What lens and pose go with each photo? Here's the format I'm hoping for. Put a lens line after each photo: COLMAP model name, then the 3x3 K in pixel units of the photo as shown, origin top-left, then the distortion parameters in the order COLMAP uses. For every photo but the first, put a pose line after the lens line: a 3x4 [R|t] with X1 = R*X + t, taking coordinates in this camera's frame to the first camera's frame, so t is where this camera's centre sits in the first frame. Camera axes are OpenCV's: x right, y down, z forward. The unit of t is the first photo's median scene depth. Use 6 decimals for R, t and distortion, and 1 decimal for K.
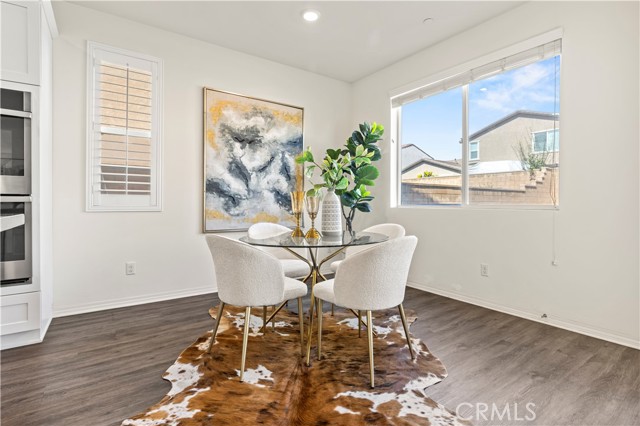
lens RADIAL K [[309.4, 0, 309.6], [0, 309.4, 199.8], [0, 0, 1]] dist [0.002644, 0.000004]
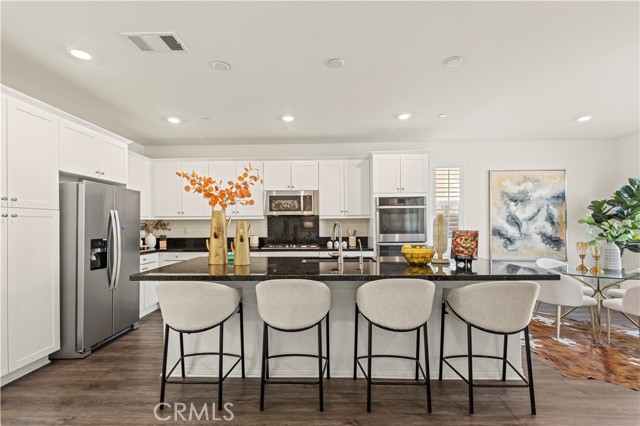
lens RADIAL K [[288.7, 0, 313.7], [0, 288.7, 221.0], [0, 0, 1]] dist [0.007564, -0.002337]
pose [[0.811630, -0.010326, -0.584081, -0.192154], [0.009773, 0.999944, -0.004097, -0.095900], [0.584090, -0.002383, 0.811685, -0.693068]]
